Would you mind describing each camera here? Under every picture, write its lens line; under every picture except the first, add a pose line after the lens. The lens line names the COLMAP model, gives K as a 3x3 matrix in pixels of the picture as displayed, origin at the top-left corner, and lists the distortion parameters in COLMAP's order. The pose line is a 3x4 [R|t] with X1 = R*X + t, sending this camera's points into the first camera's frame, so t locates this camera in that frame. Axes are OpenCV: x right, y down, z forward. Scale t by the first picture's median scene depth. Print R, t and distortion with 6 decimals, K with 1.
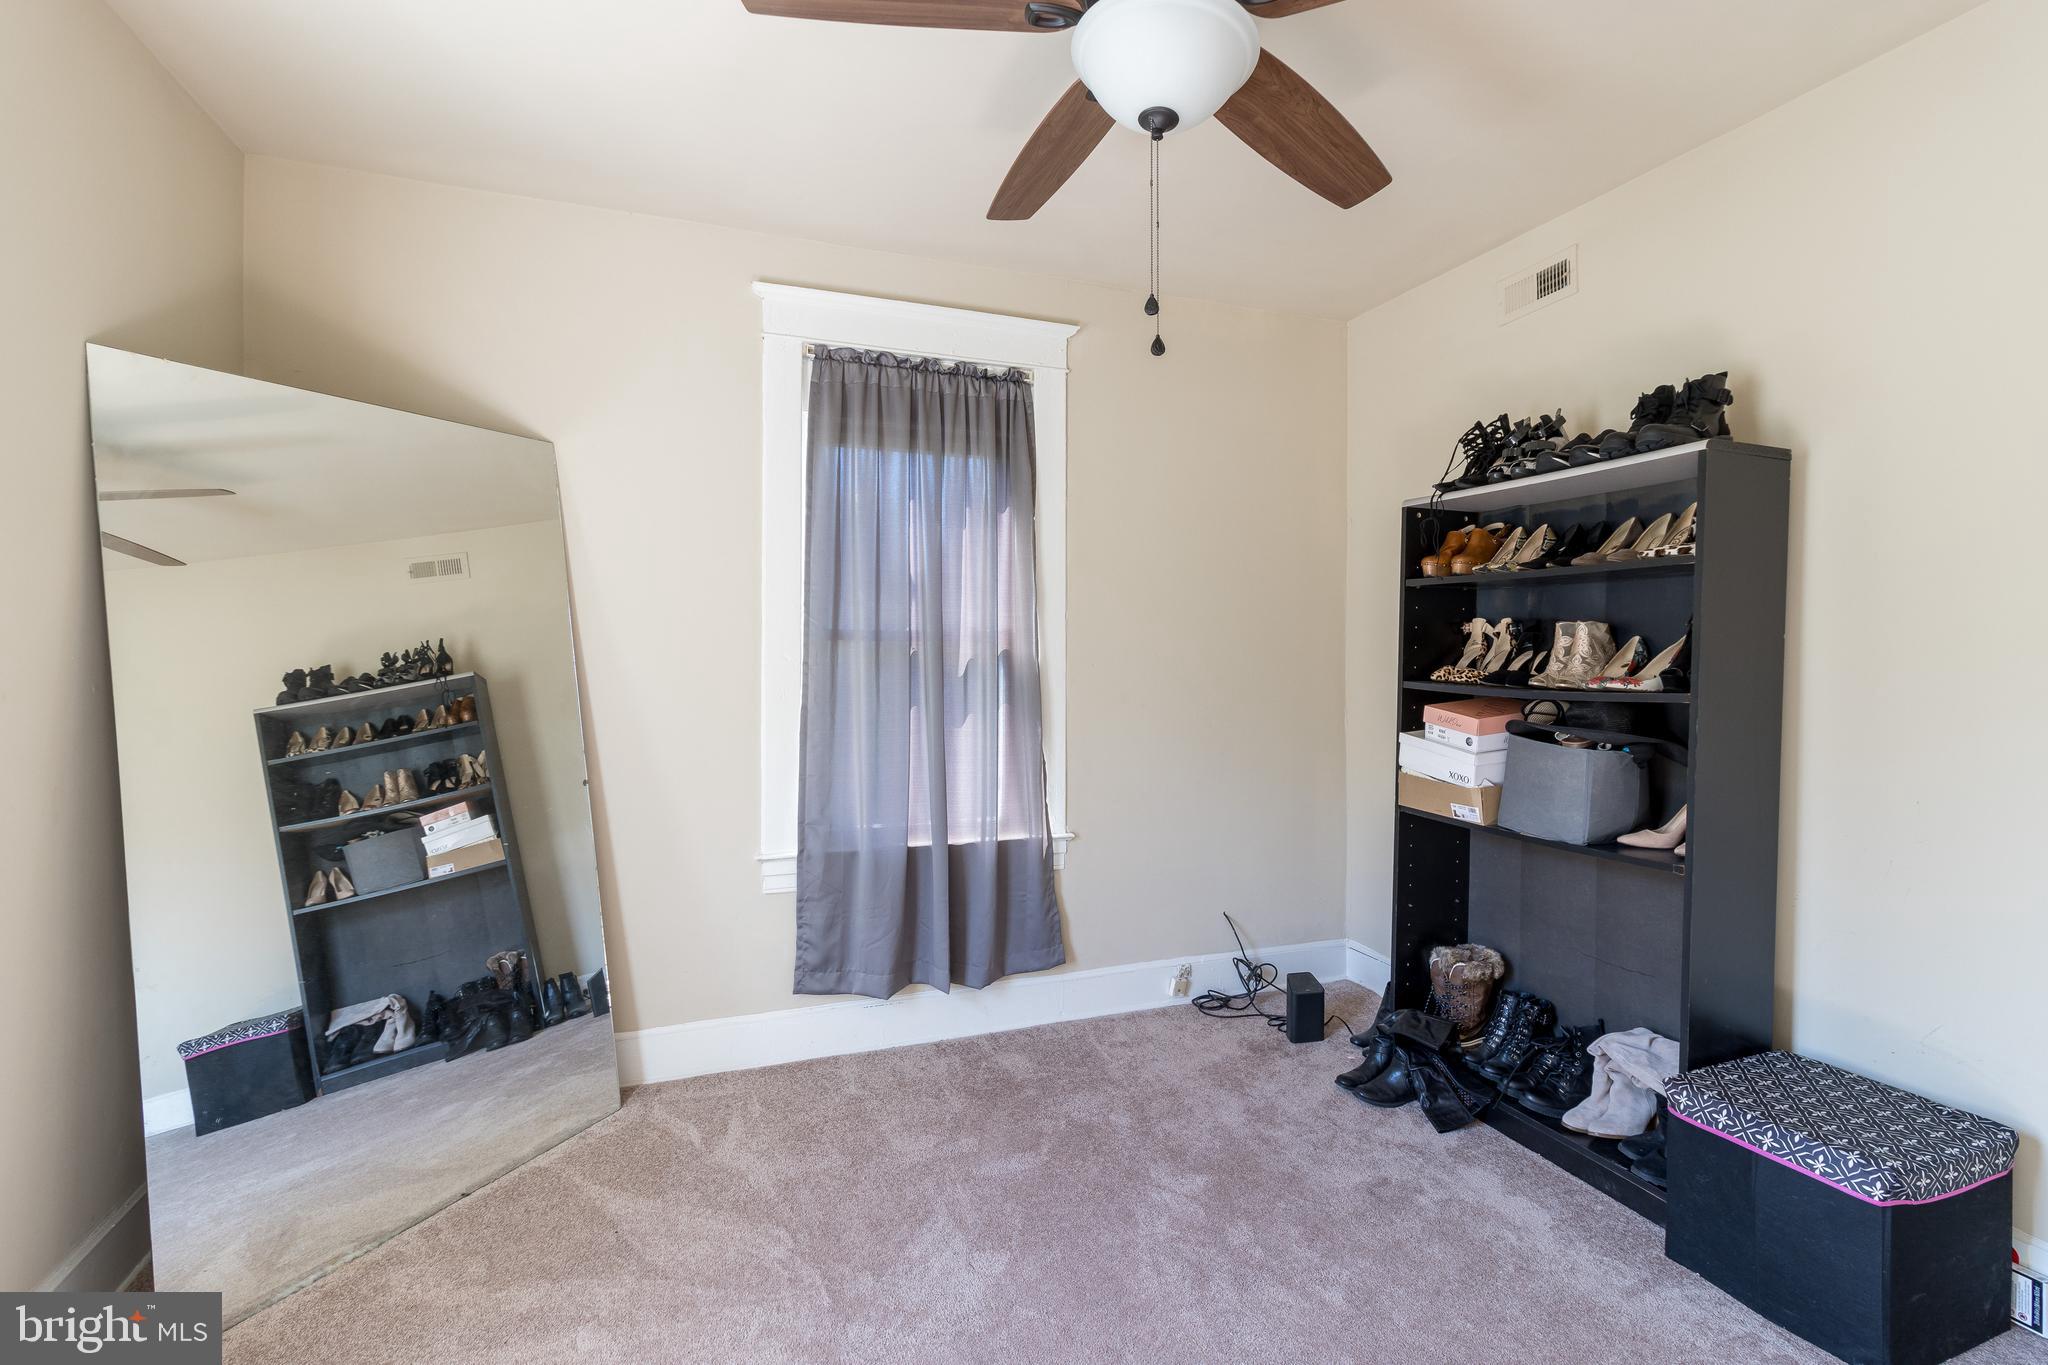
lens RADIAL K [[952.5, 0, 1056.8], [0, 952.5, 637.6], [0, 0, 1]] dist [0.003895, 0.000714]
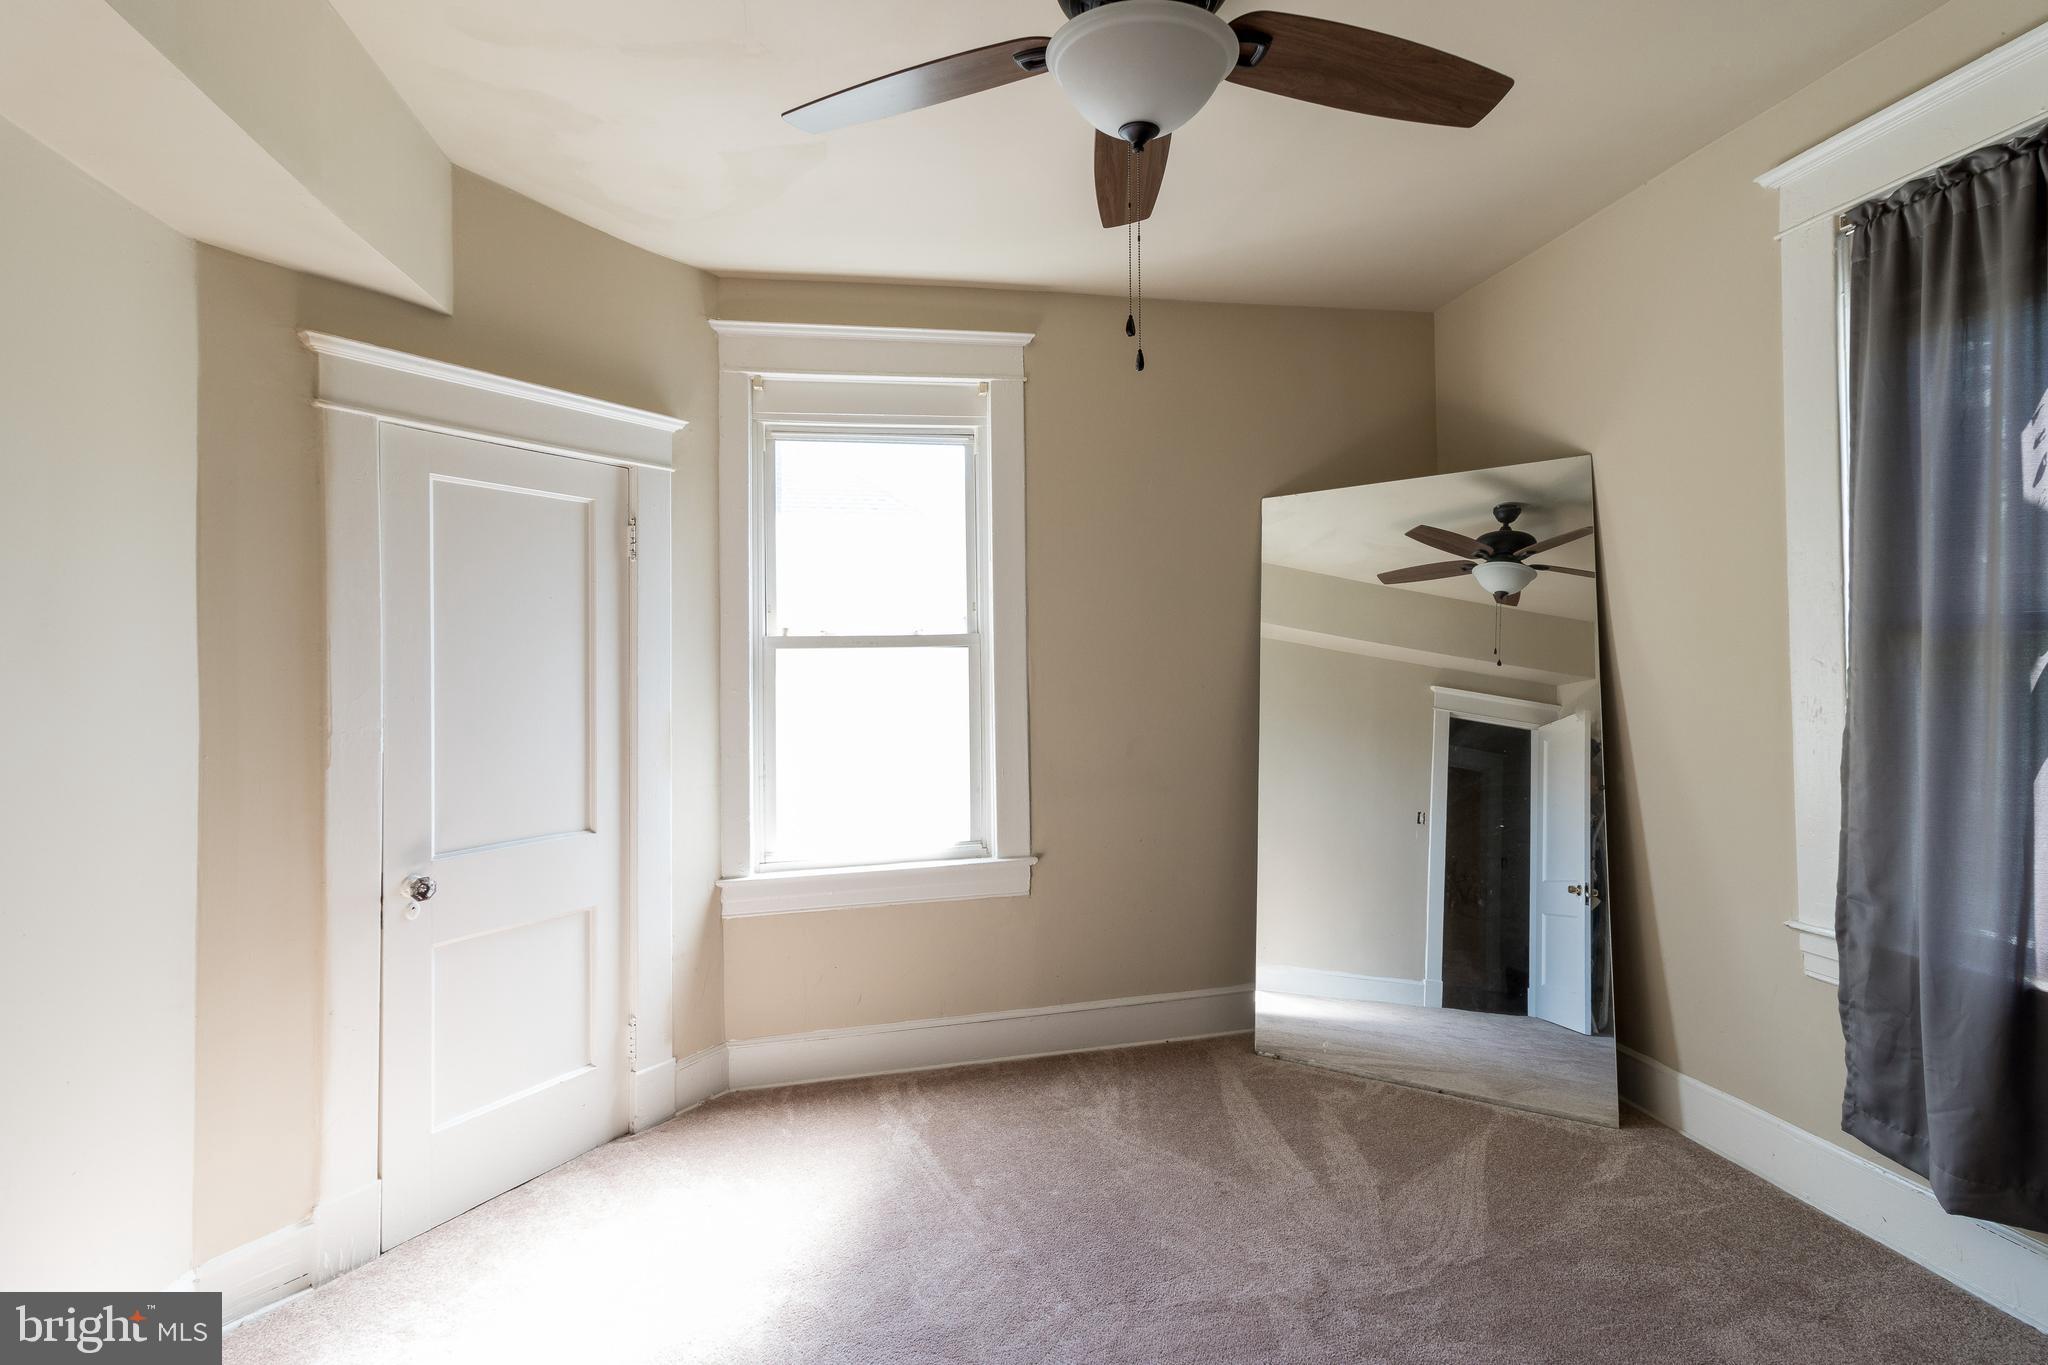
lens RADIAL K [[950.6, 0, 1019.3], [0, 950.6, 637.2], [0, 0, 1]] dist [0.004401, 0.000643]
pose [[-0.192245, -0.024189, -0.981049, 0.546986], [0.038550, 0.998738, -0.032179, 0.003291], [0.980589, -0.044005, -0.191070, 0.535467]]
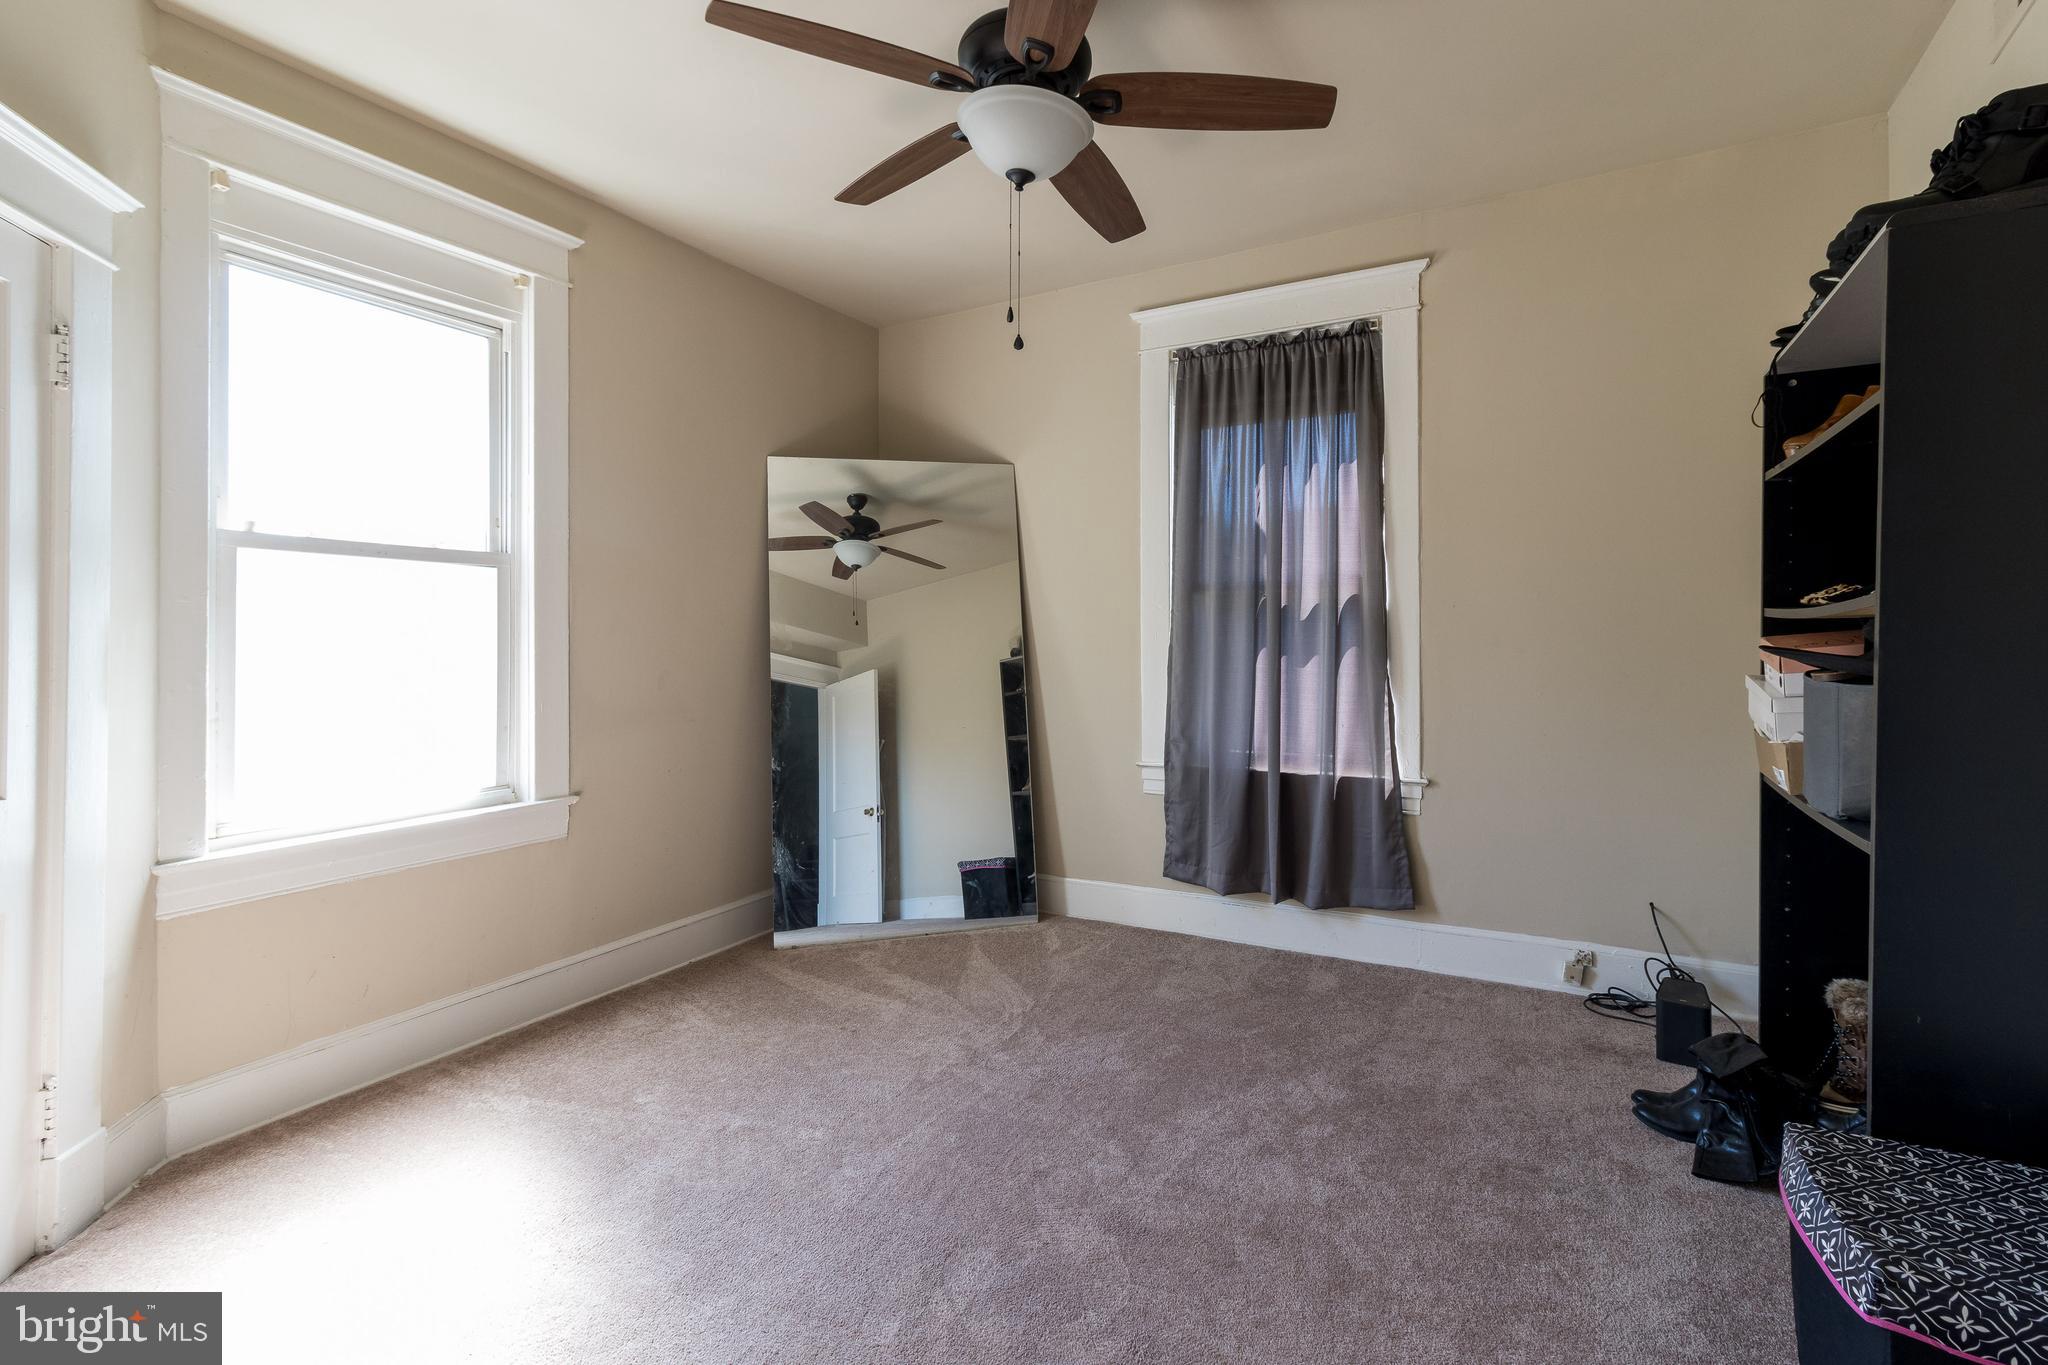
lens RADIAL K [[975.0, 0, 1032.5], [0, 975.0, 625.4], [0, 0, 1]] dist [0.003085, 0.000611]
pose [[0.633962, -0.021043, -0.773078, 0.593584], [0.018683, 0.999755, -0.011892, 0.057826], [0.773139, -0.006905, 0.634200, 0.063715]]
